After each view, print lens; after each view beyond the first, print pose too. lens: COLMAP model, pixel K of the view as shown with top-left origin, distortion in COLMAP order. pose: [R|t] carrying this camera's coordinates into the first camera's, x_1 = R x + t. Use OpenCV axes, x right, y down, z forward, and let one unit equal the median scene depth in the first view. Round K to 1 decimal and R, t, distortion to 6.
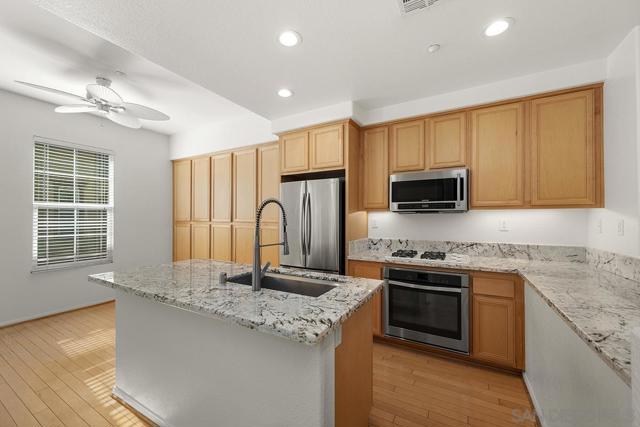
lens RADIAL K [[253.6, 0, 320.1], [0, 253.6, 216.6], [0, 0, 1]] dist [0.001390, 0.000066]
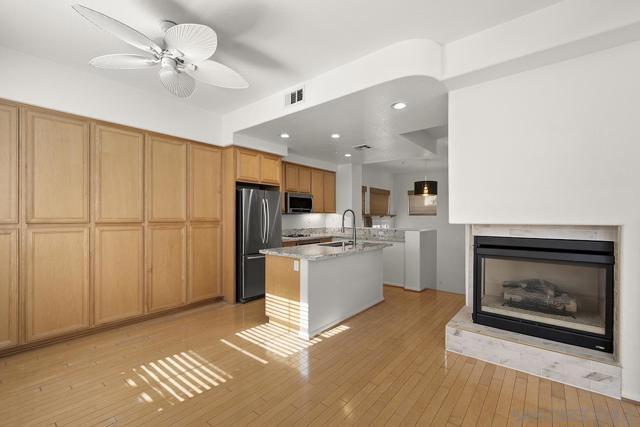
lens RADIAL K [[277.3, 0, 321.3], [0, 277.3, 215.3], [0, 0, 1]] dist [0.000293, -0.000211]
pose [[0.164048, 0.003999, 0.986444, -1.776667], [-0.004948, 0.999983, -0.003231, -0.000214], [-0.986440, -0.004351, 0.164065, 0.510144]]
